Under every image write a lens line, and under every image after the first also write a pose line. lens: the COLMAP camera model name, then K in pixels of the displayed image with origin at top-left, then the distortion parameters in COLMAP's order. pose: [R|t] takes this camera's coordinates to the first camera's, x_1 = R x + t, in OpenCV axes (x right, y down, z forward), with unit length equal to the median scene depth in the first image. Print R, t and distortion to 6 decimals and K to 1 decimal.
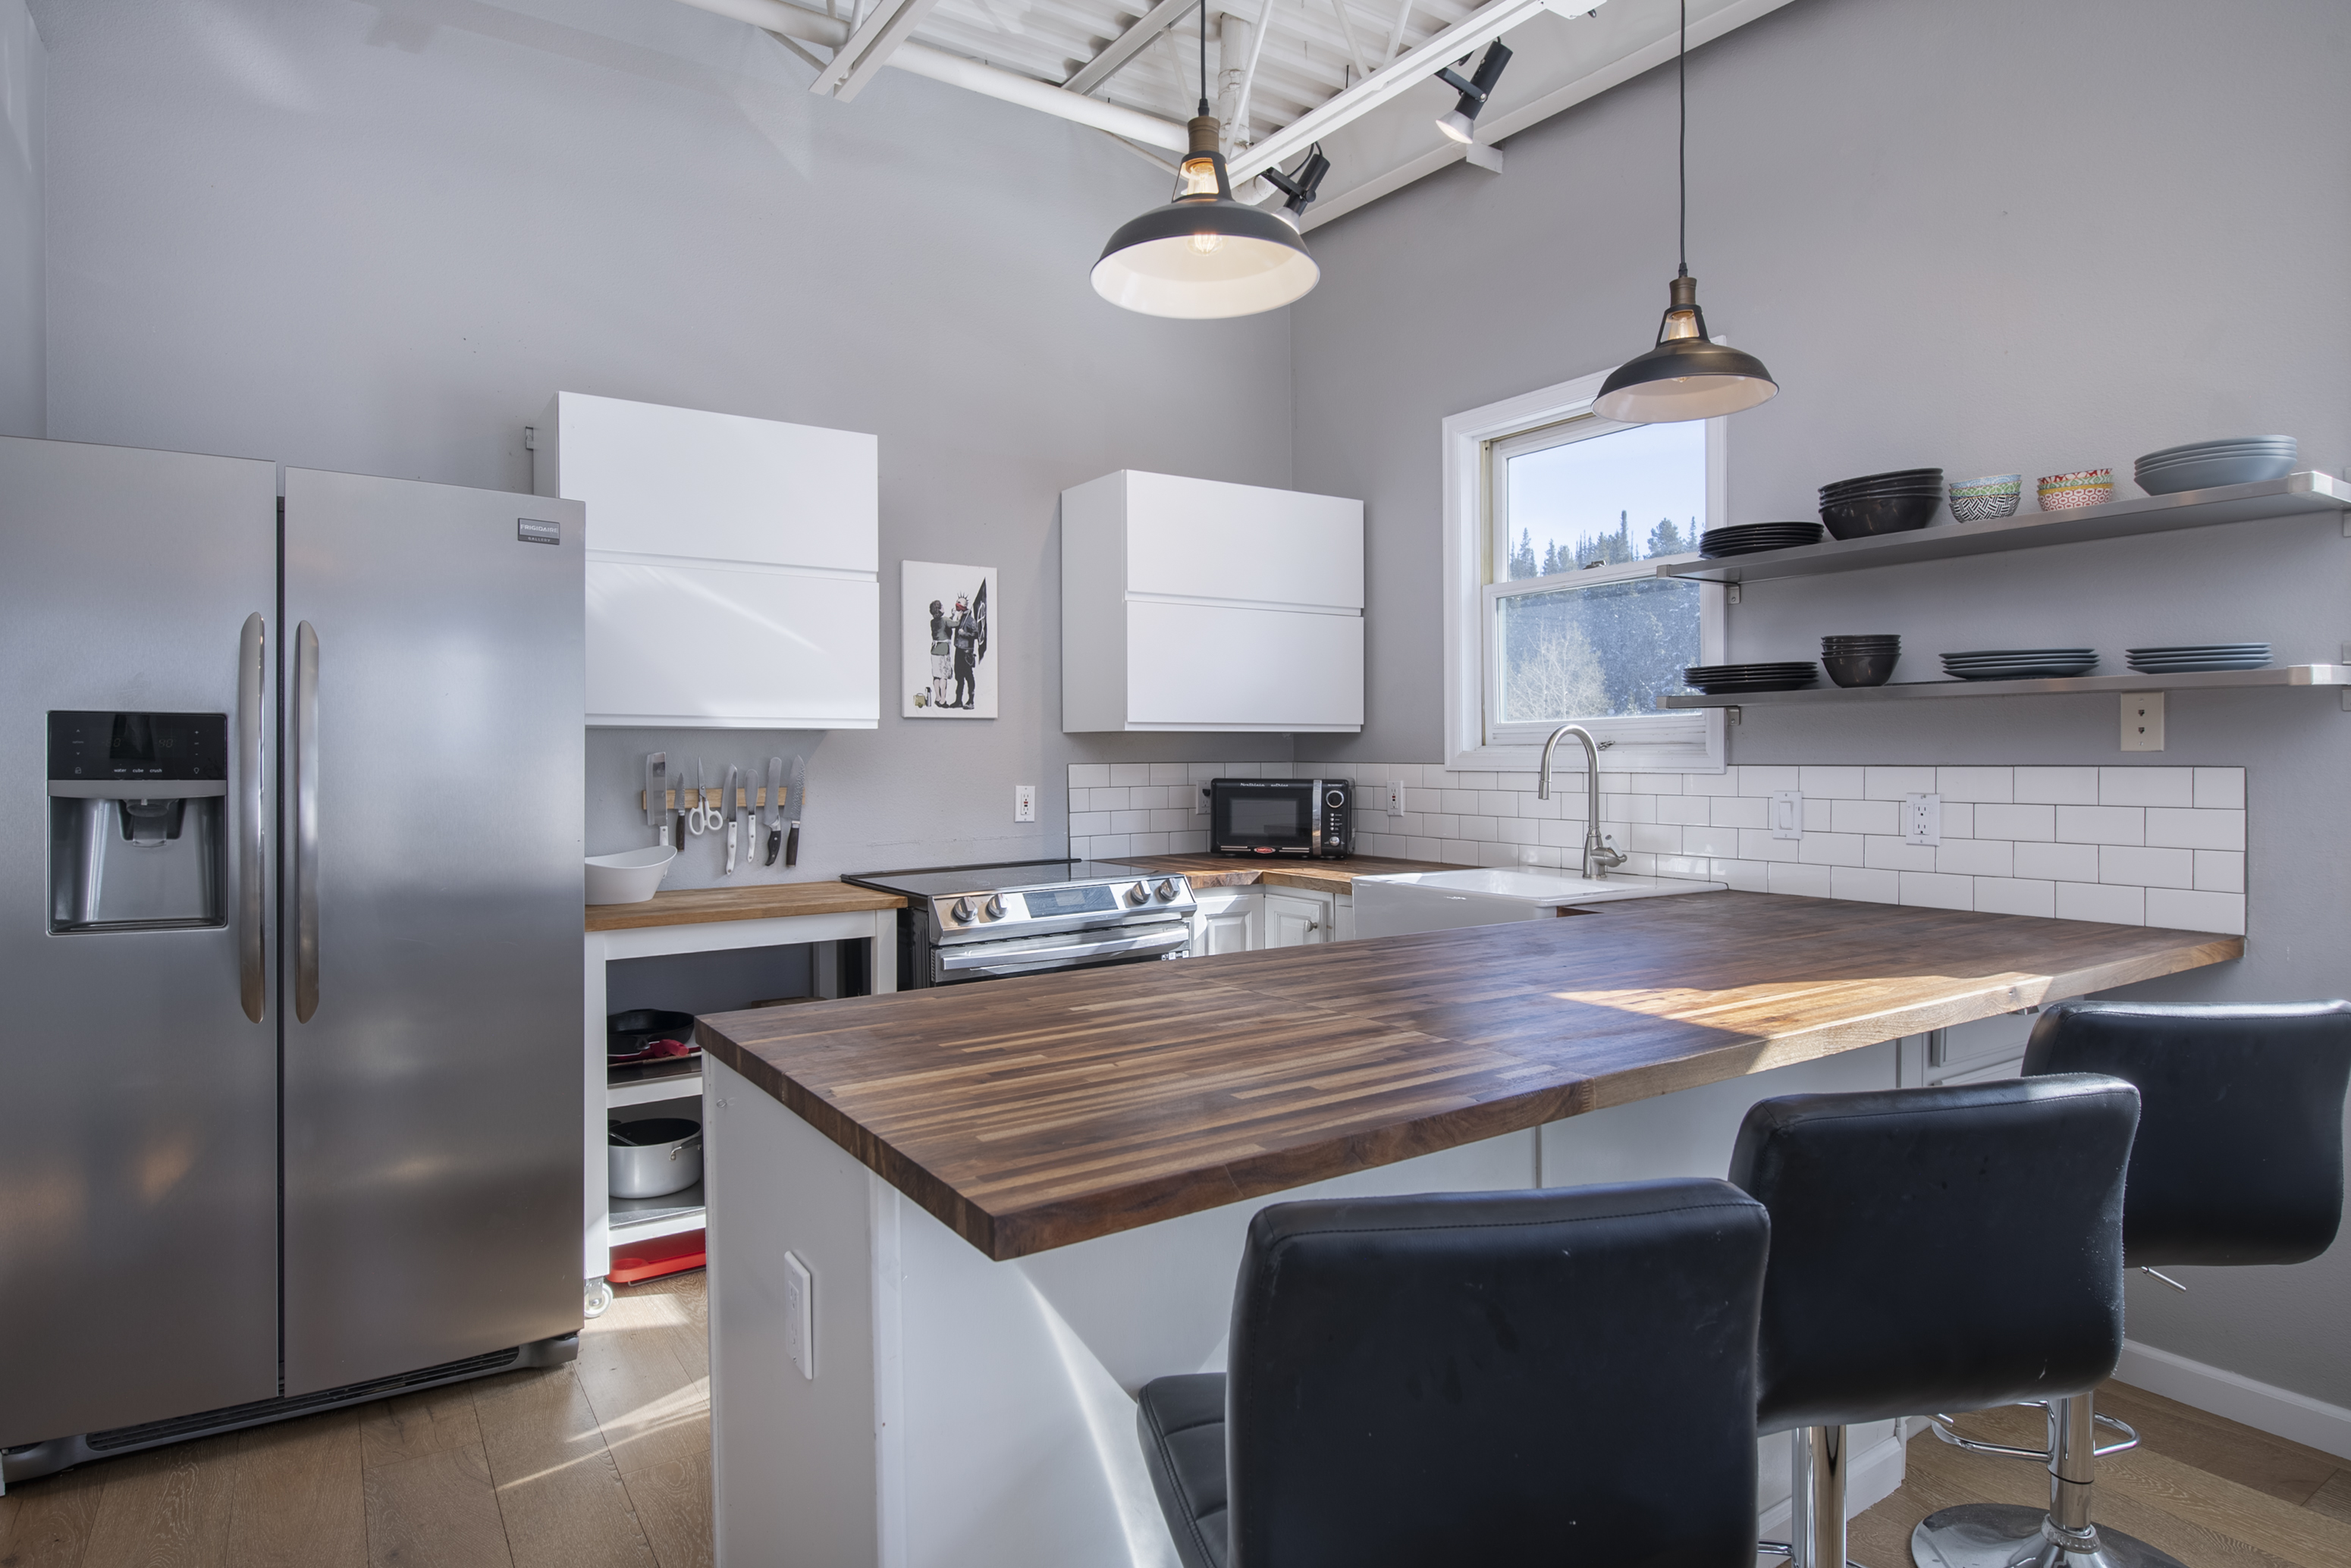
lens RADIAL K [[1325.0, 0, 1179.7], [0, 1325.0, 770.7], [0, 0, 1]] dist [-0.000572, -0.001034]
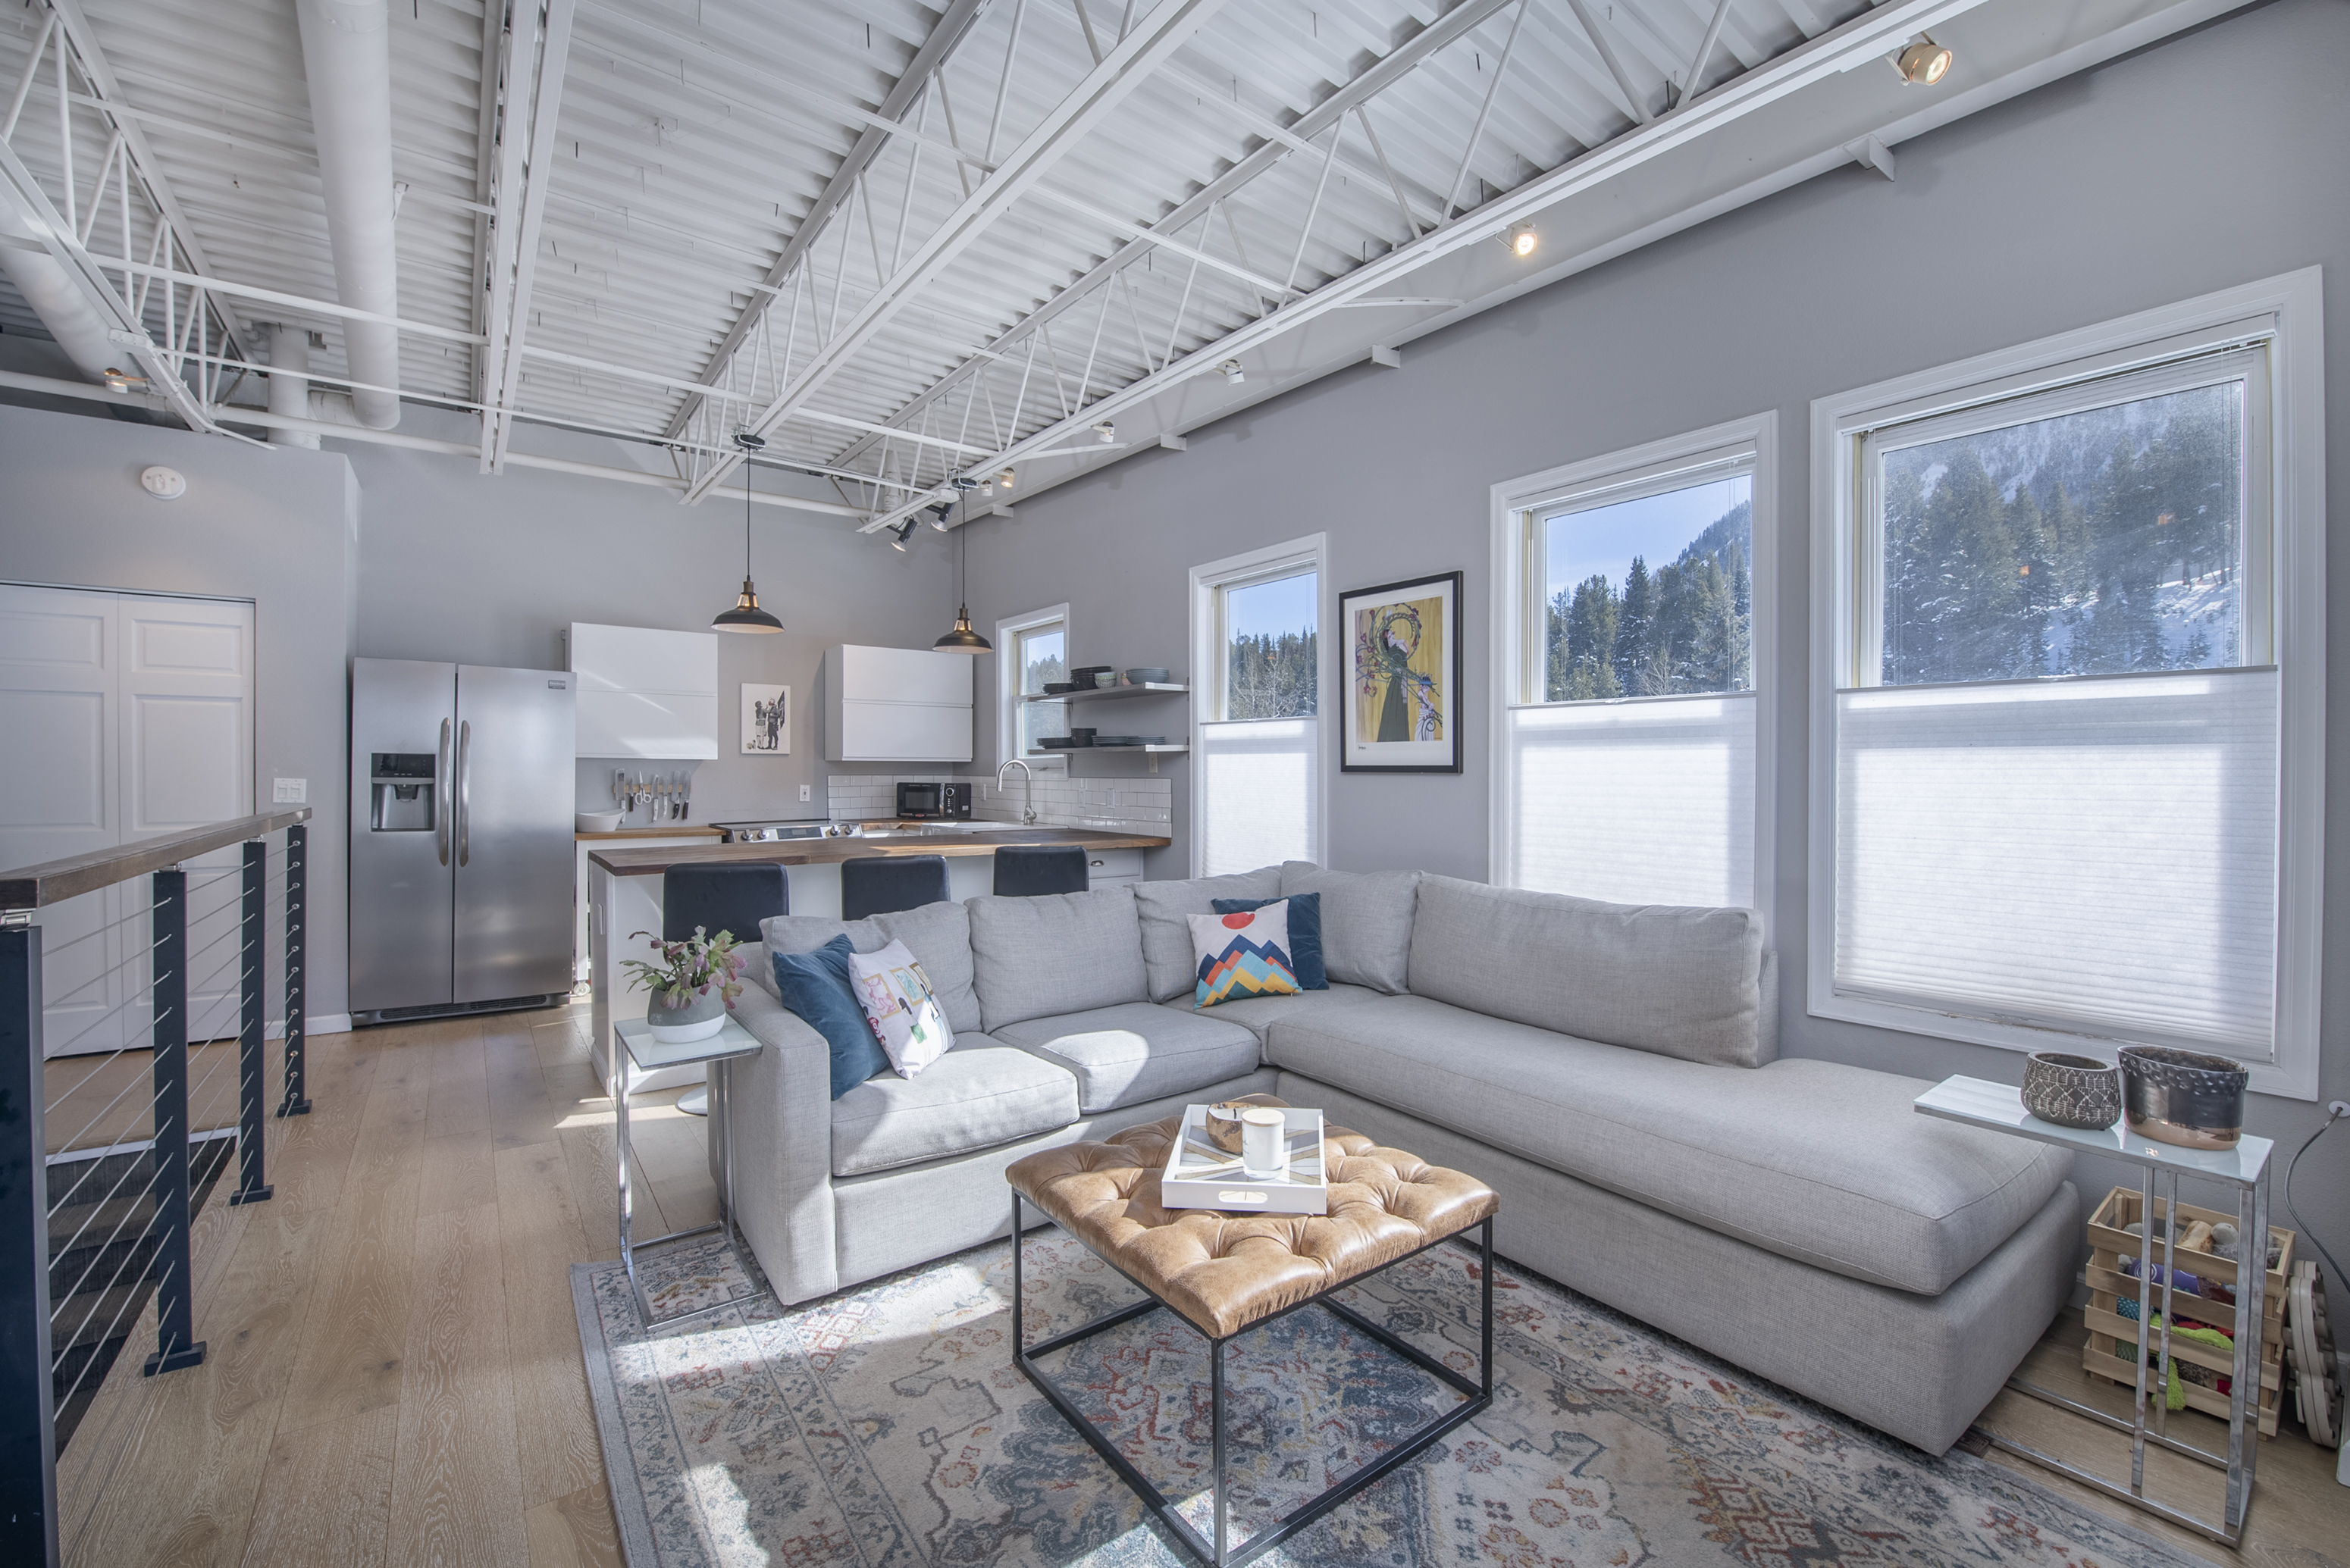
lens RADIAL K [[950.4, 0, 1163.6], [0, 950.4, 774.5], [0, 0, 1]] dist [-0.000284, -0.000106]
pose [[0.997784, 0.006135, 0.066251, 0.434054], [-0.005504, 0.999938, -0.009703, 0.006740], [-0.066306, 0.009317, 0.997756, -0.704518]]
